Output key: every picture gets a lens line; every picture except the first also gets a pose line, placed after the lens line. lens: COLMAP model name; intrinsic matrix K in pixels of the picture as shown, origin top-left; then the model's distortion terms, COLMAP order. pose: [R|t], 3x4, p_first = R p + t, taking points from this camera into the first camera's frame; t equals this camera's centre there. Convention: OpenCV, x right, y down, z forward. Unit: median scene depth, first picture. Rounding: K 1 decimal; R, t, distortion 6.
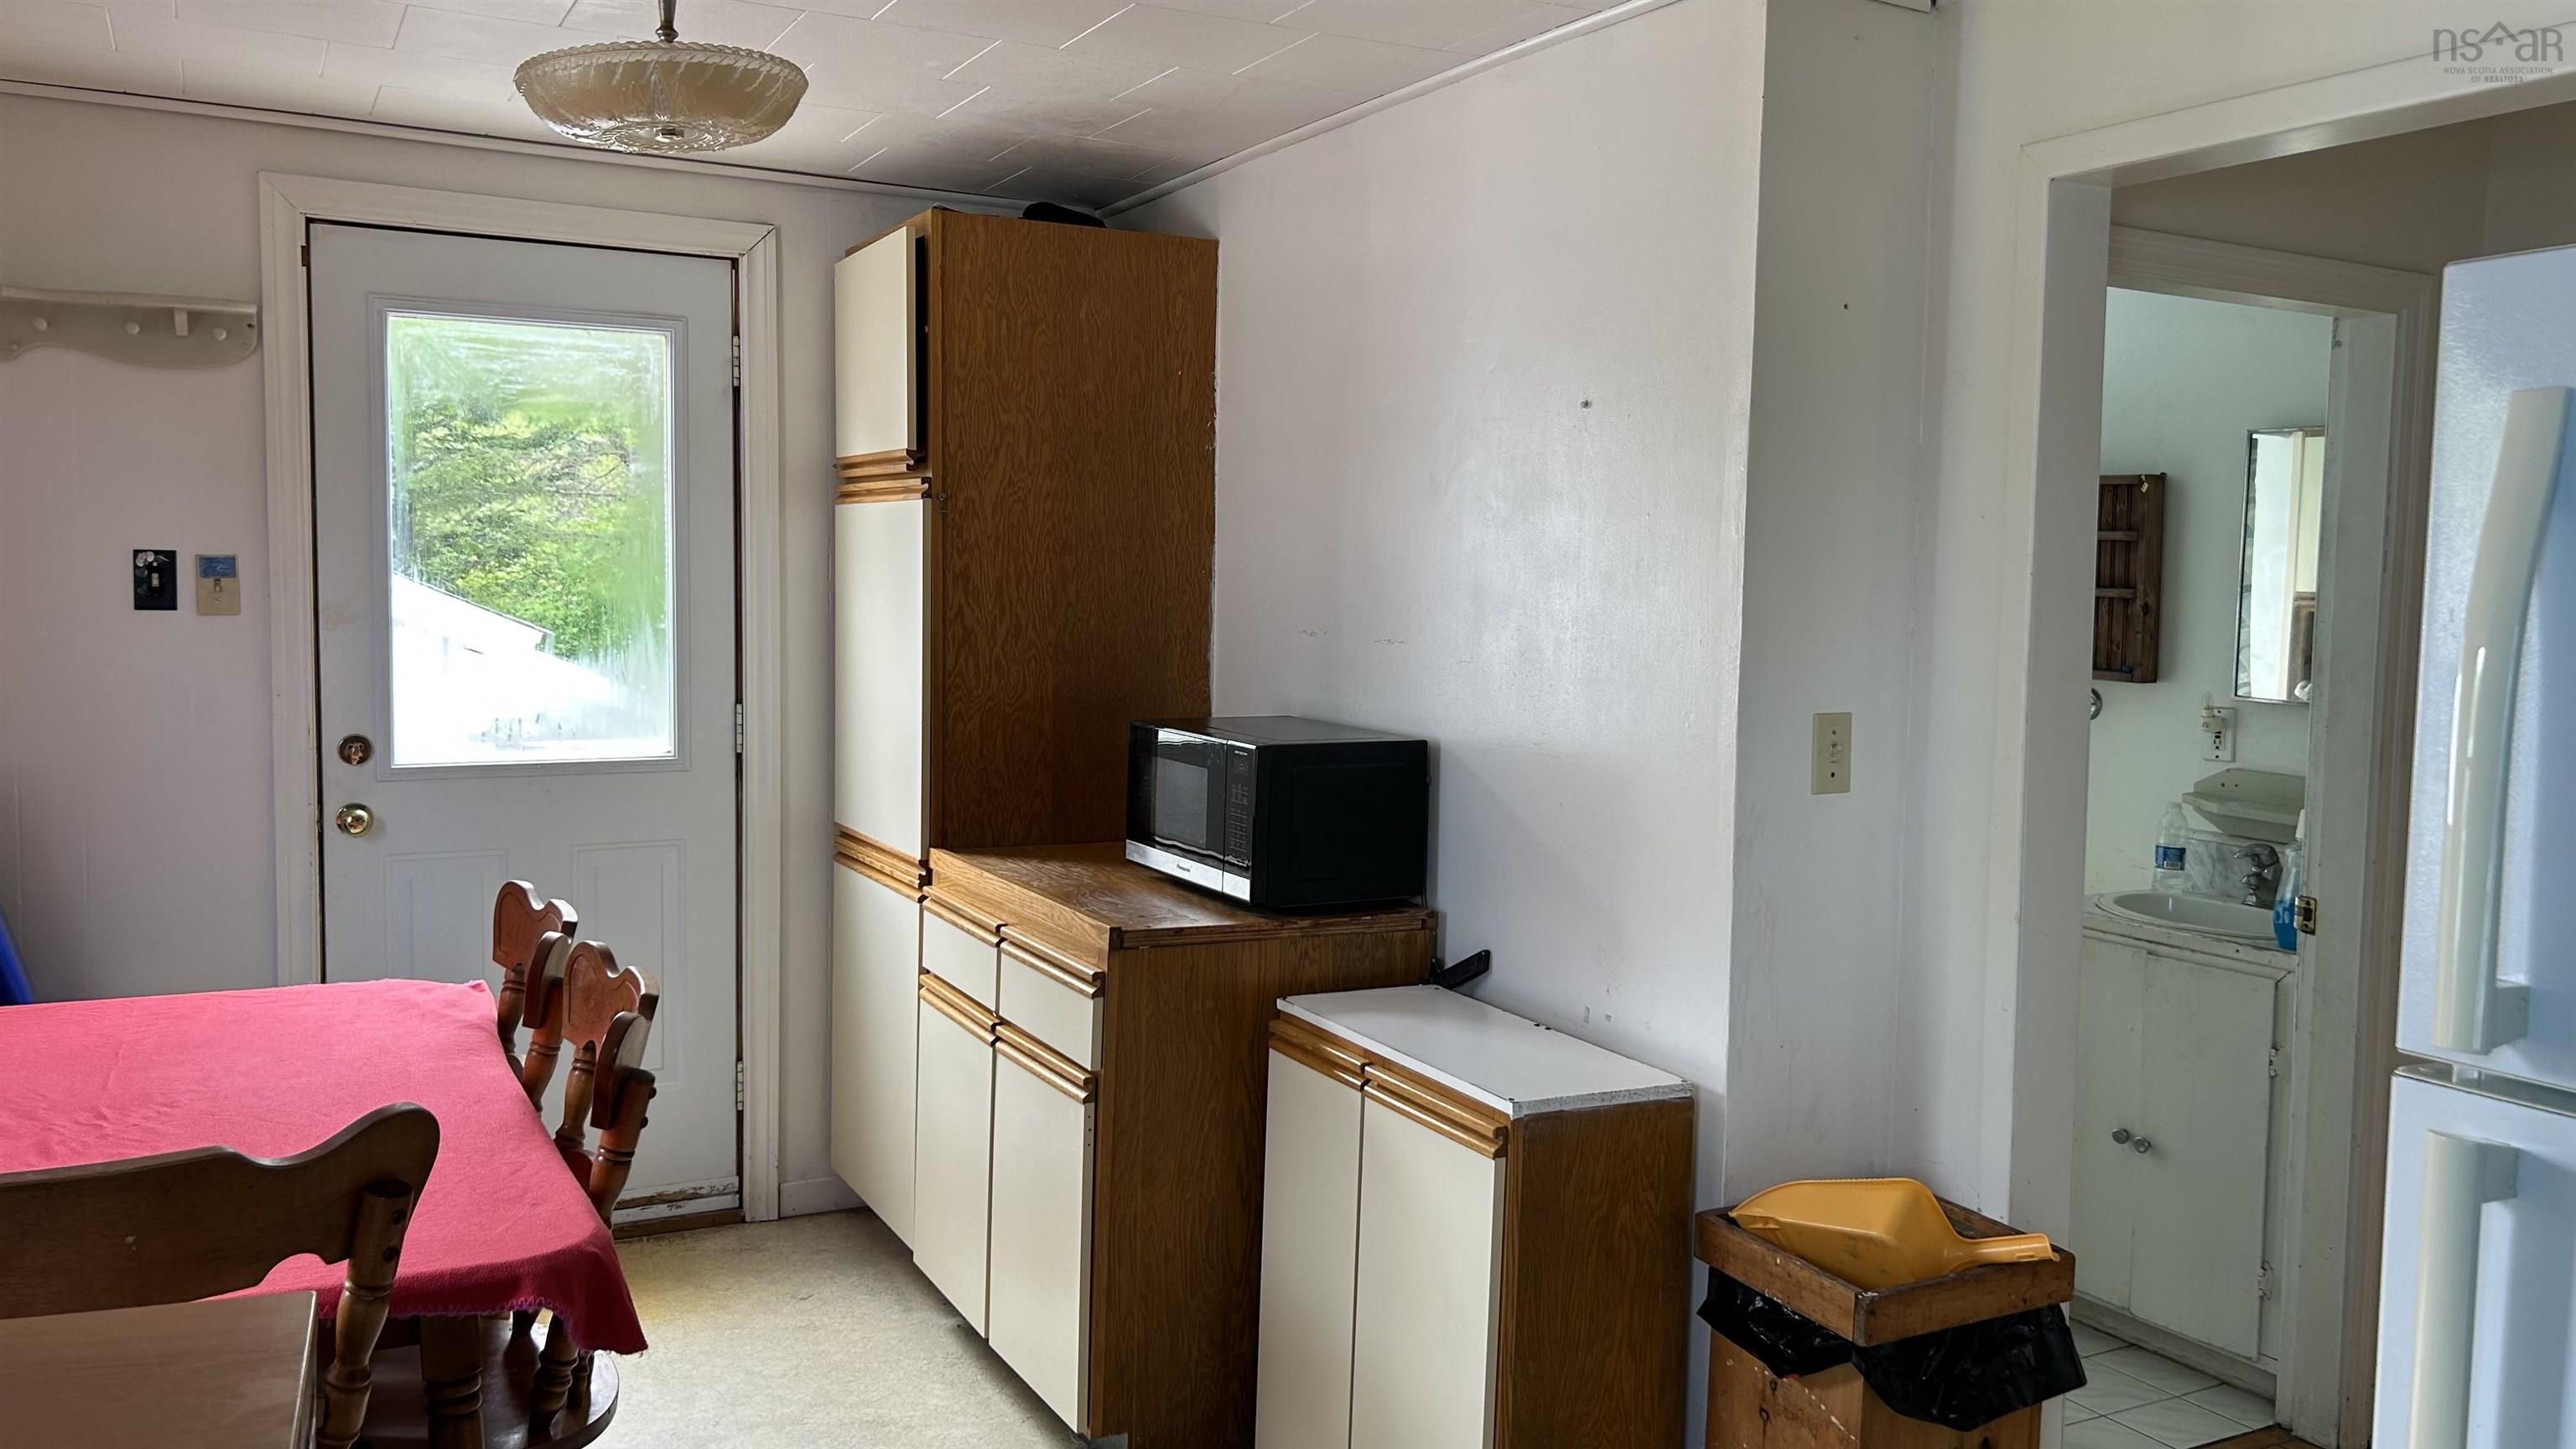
lens RADIAL K [[1951.2, 0, 1284.0], [0, 1951.2, 711.0], [0, 0, 1]] dist [0.060844, -0.100442]
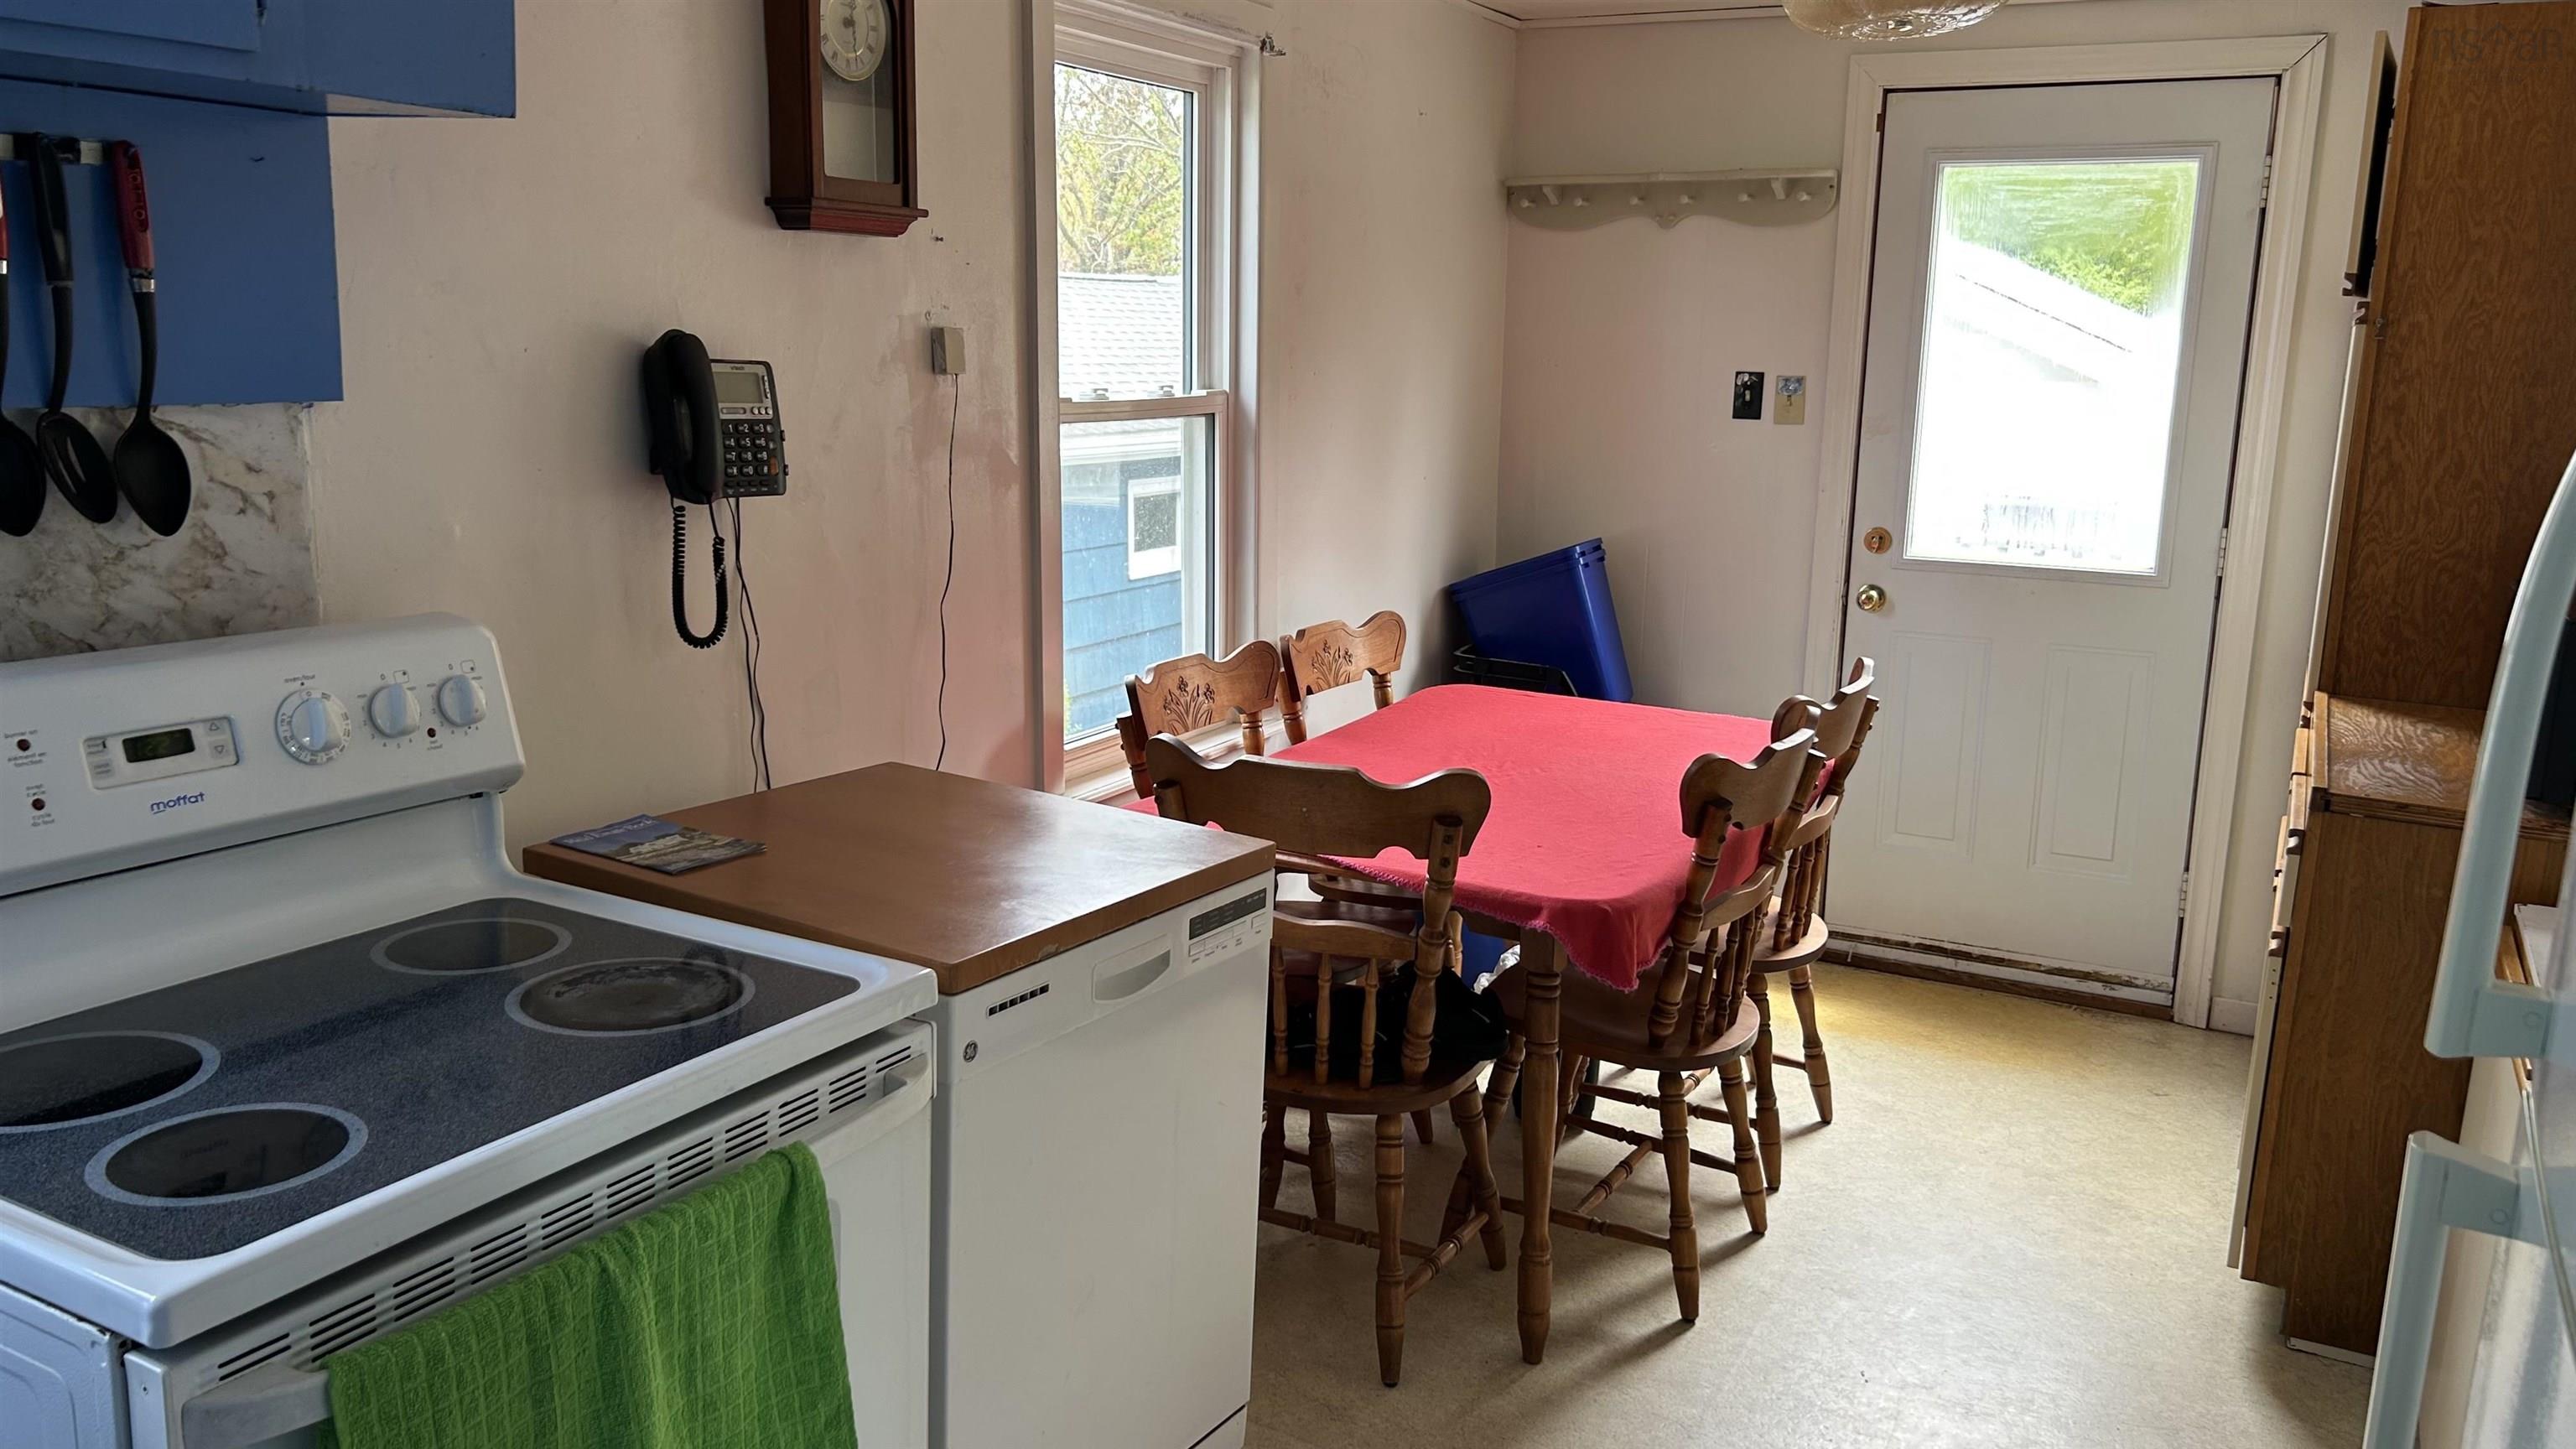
lens RADIAL K [[1925.1, 0, 1287.7], [0, 1925.1, 750.4], [0, 0, 1]] dist [0.033678, -0.033317]
pose [[0.551250, 0.173576, -0.816085, 0.328467], [-0.070857, 0.984326, 0.161497, -0.020022], [0.831326, -0.031200, 0.554909, 0.036443]]
